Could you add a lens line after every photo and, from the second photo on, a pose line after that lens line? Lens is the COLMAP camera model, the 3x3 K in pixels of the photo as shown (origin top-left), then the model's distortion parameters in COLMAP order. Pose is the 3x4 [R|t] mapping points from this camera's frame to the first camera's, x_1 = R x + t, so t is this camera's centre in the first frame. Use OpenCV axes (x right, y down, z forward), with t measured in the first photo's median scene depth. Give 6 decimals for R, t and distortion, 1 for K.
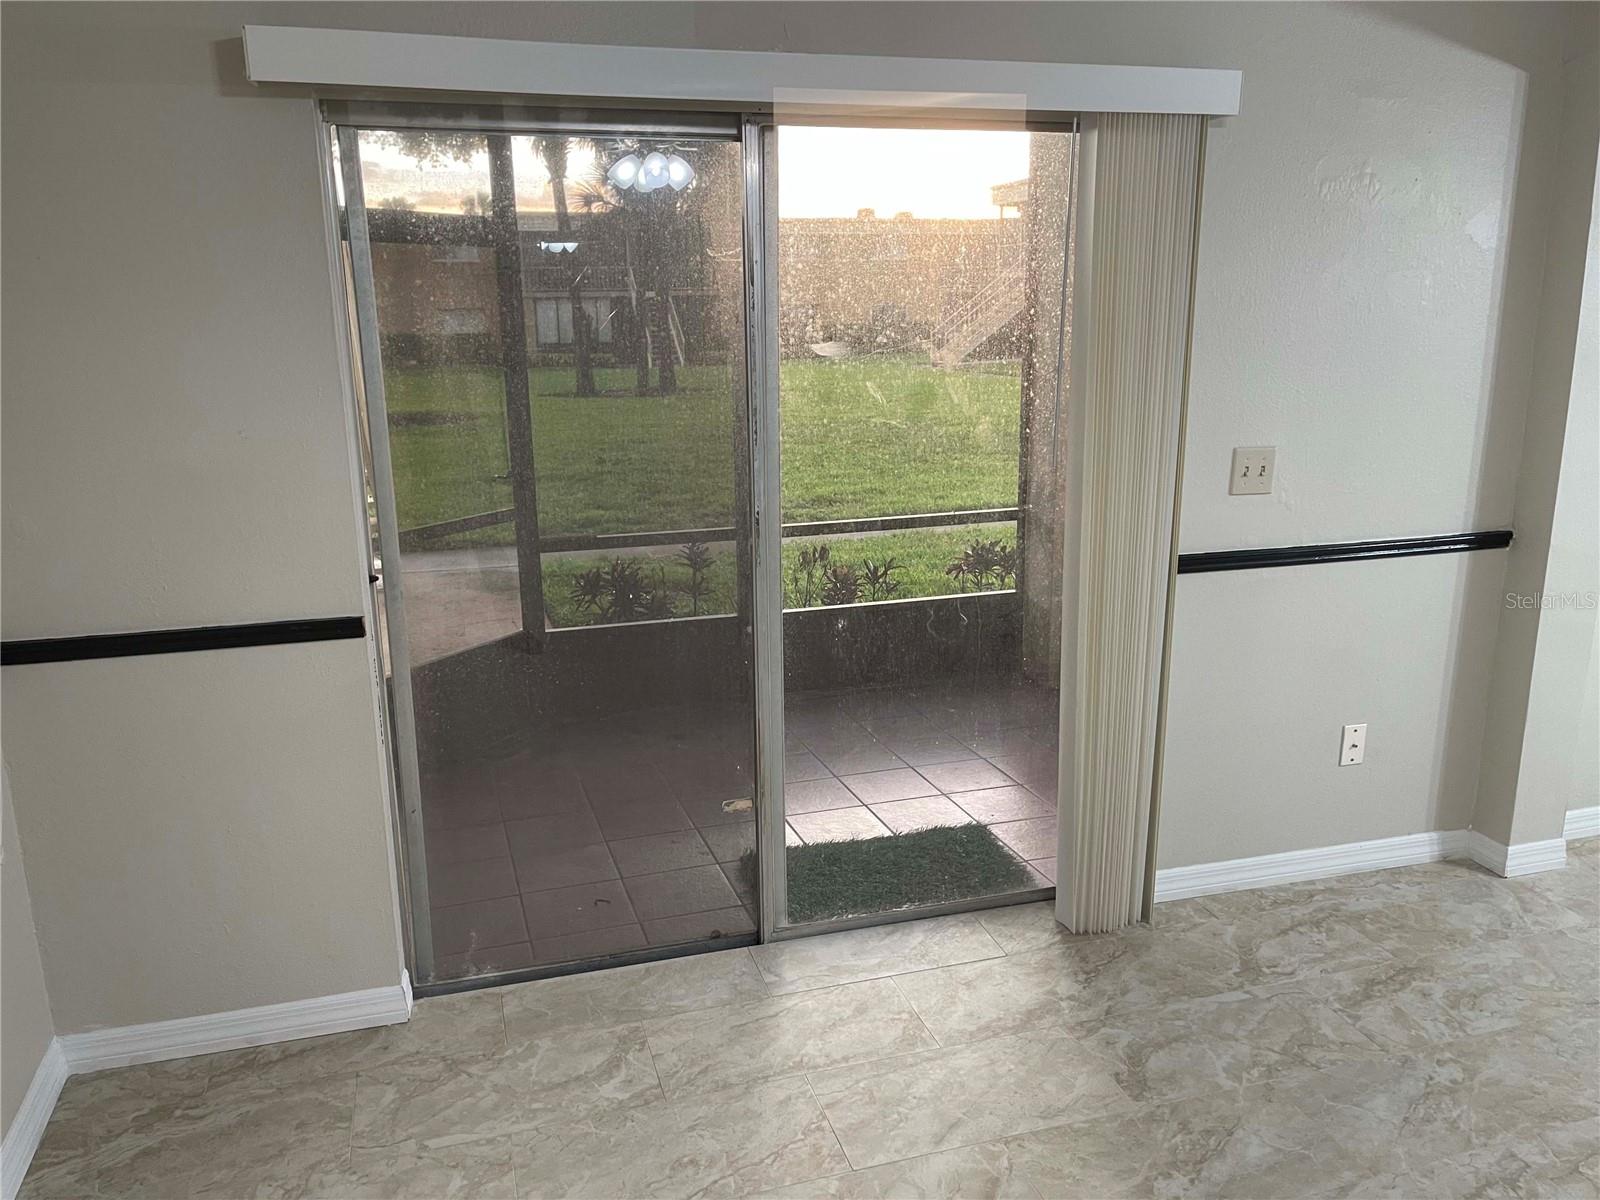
lens RADIAL K [[1210.3, 0, 800.0], [0, 1210.3, 600.0], [0, 0, 1]] dist [0.063201, -0.085781]
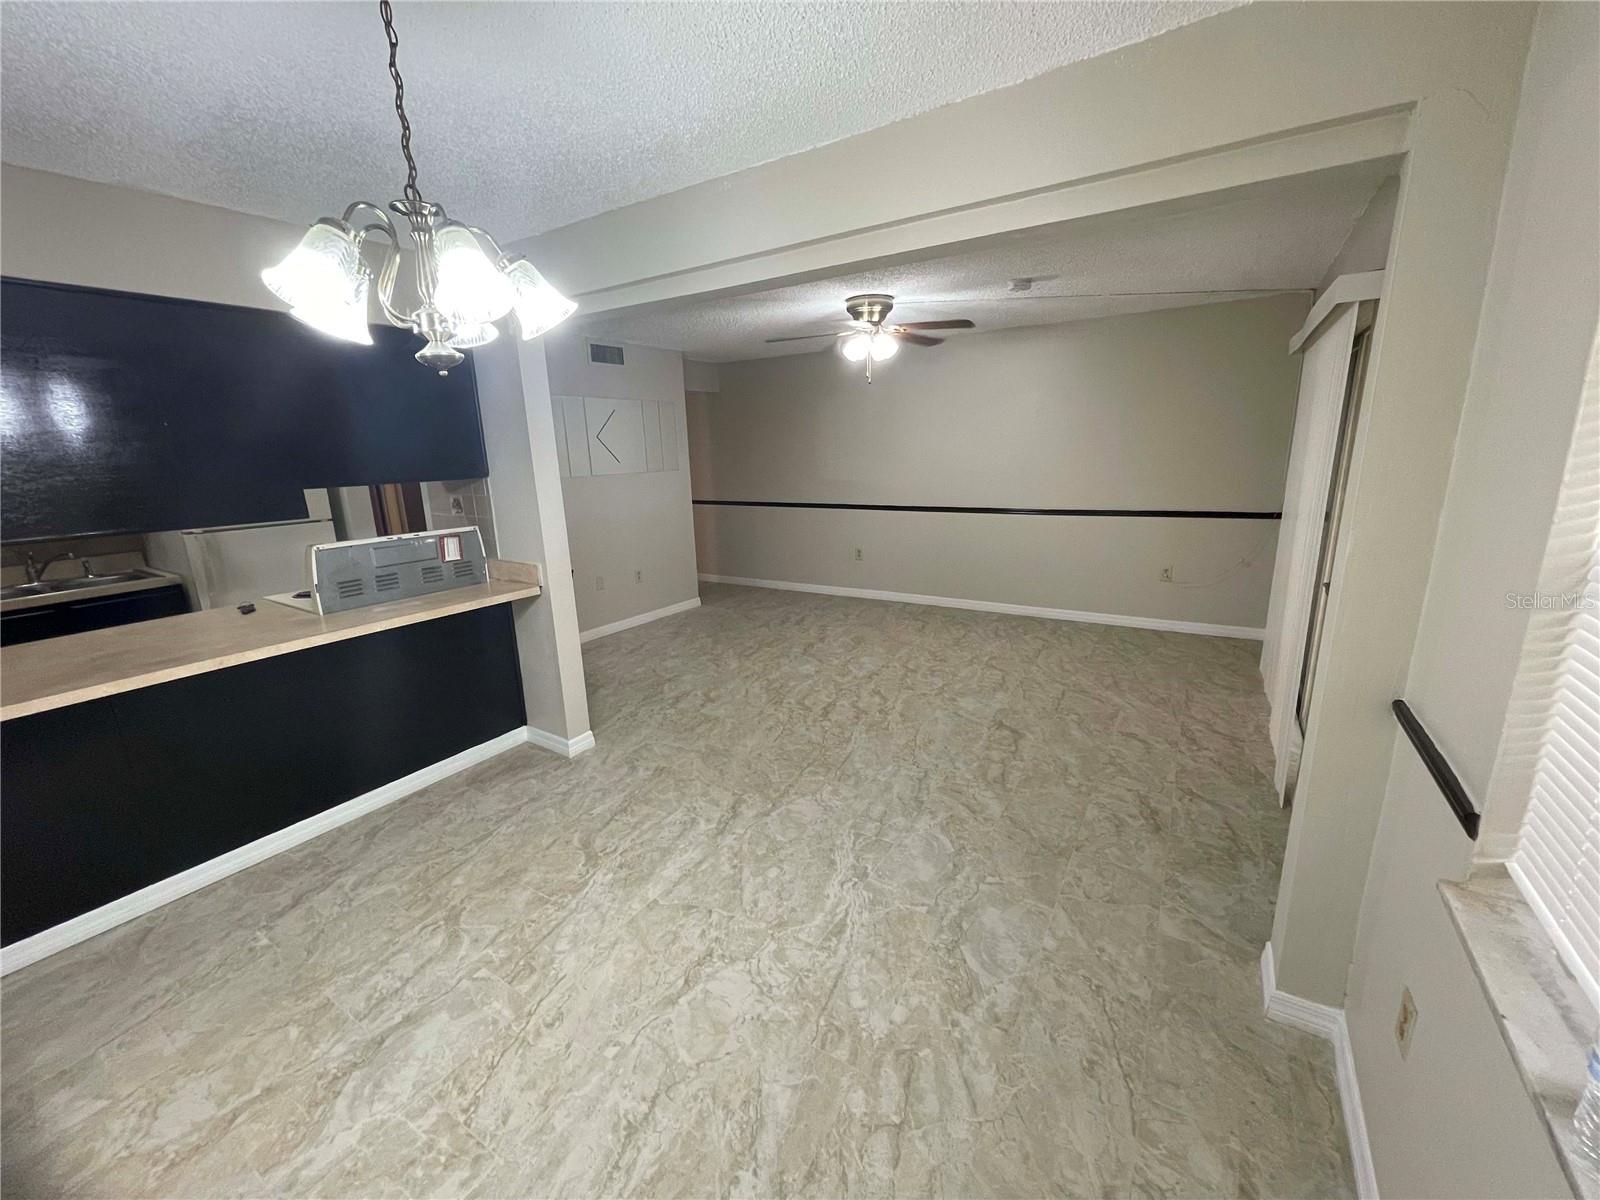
lens RADIAL K [[648.1, 0, 800.0], [0, 648.1, 600.0], [0, 0, 1]] dist [0.000952, 0.000060]
pose [[-0.750785, 0.186112, -0.633785, 1.394625], [-0.122314, 0.903723, 0.410273, -0.286015], [0.649123, 0.385547, -0.655738, 1.171175]]
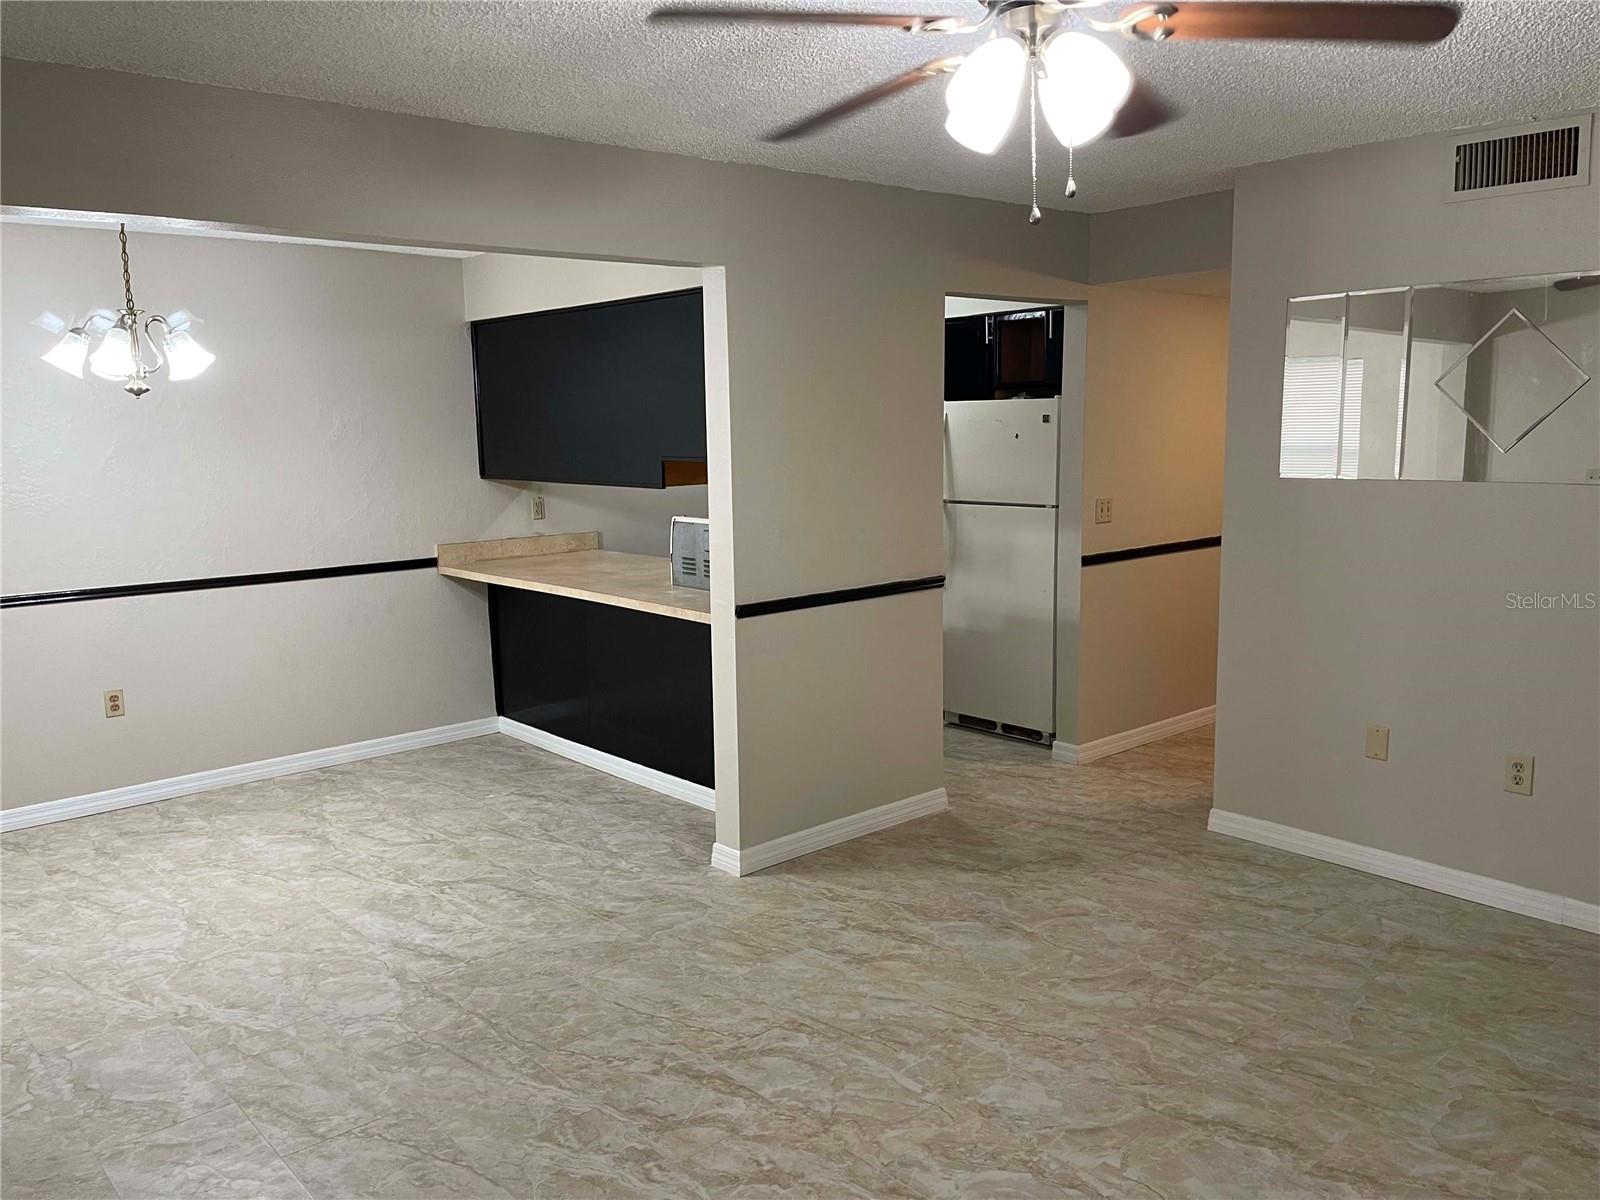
lens RADIAL K [[1210.3, 0, 800.0], [0, 1210.3, 600.0], [0, 0, 1]] dist [0.063201, -0.085781]
pose [[-0.415931, -0.113497, 0.902286, -0.354482], [0.244478, 0.941700, 0.231153, -0.140630], [-0.875918, 0.316733, -0.363934, 0.602967]]
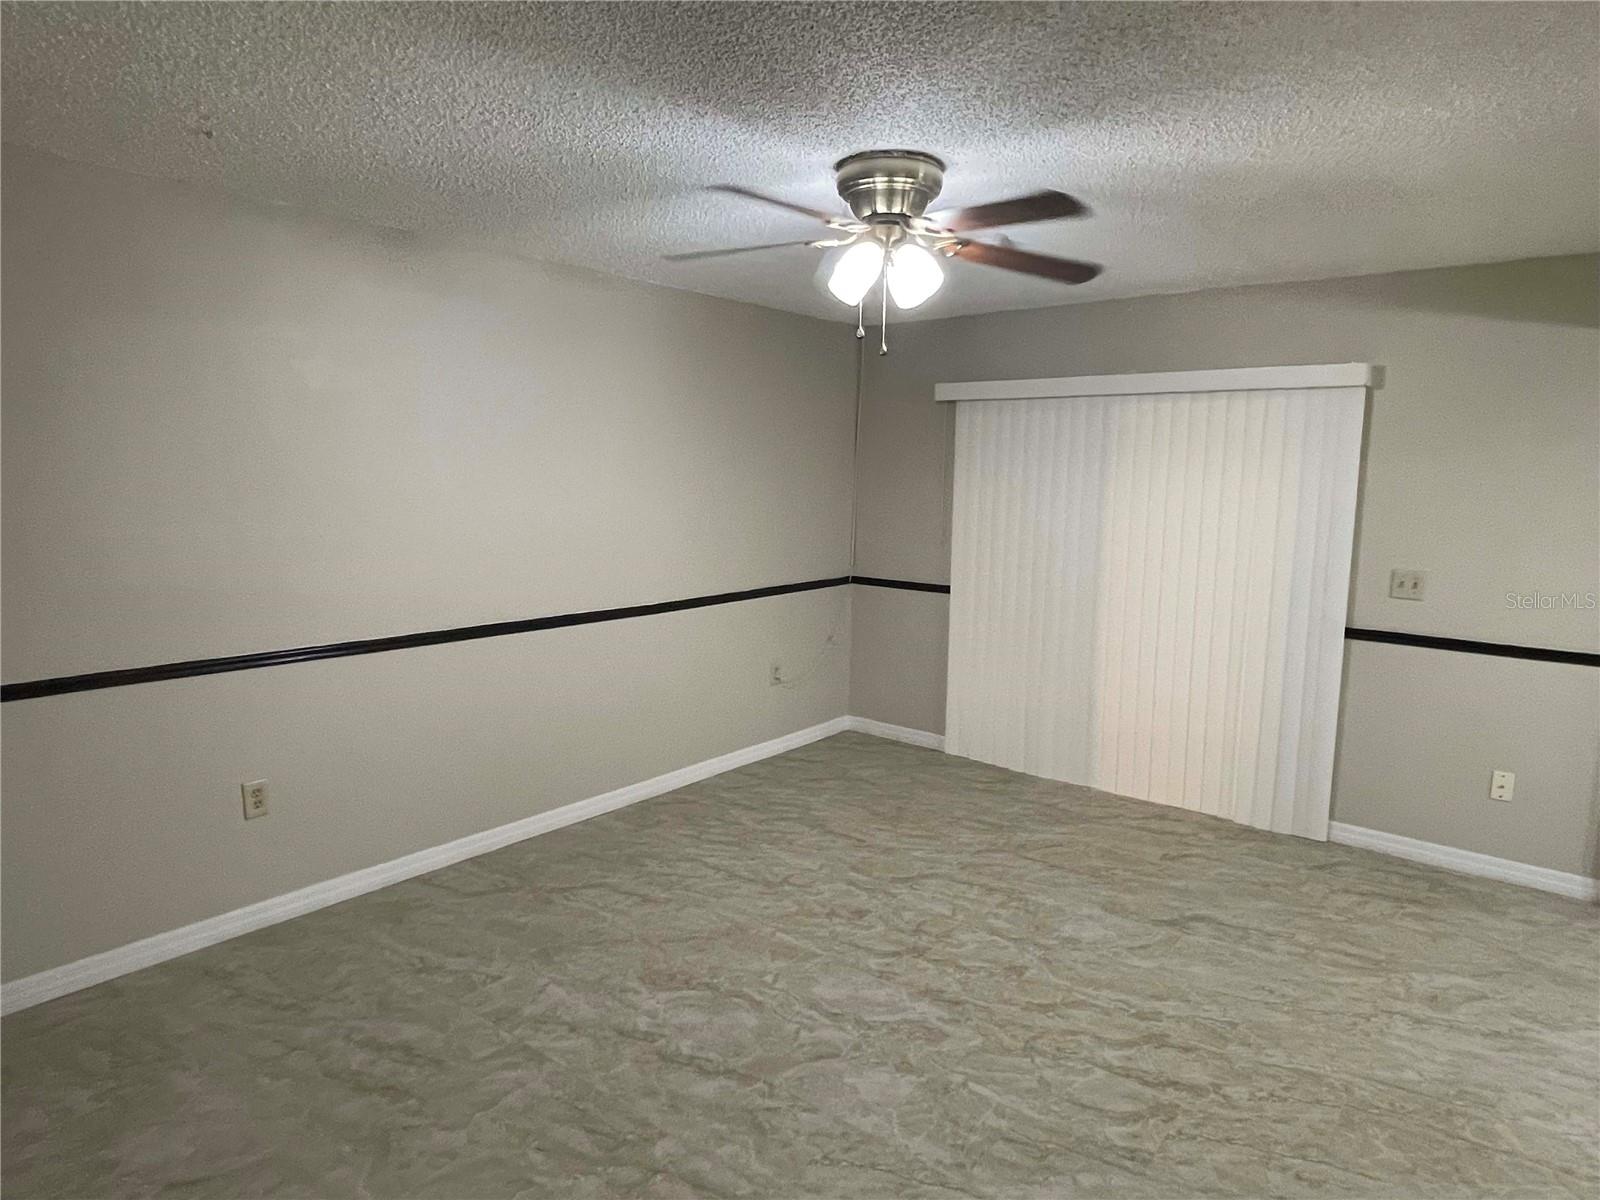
lens RADIAL K [[950.3, 0, 800.0], [0, 950.3, 600.0], [0, 0, 1]] dist [-0.010357, 0.000500]
pose [[0.566734, 0.128792, -0.813772, 1.010133], [-0.220159, 0.975463, 0.001057, 0.099712], [0.793941, 0.178560, 0.581183, -0.412714]]
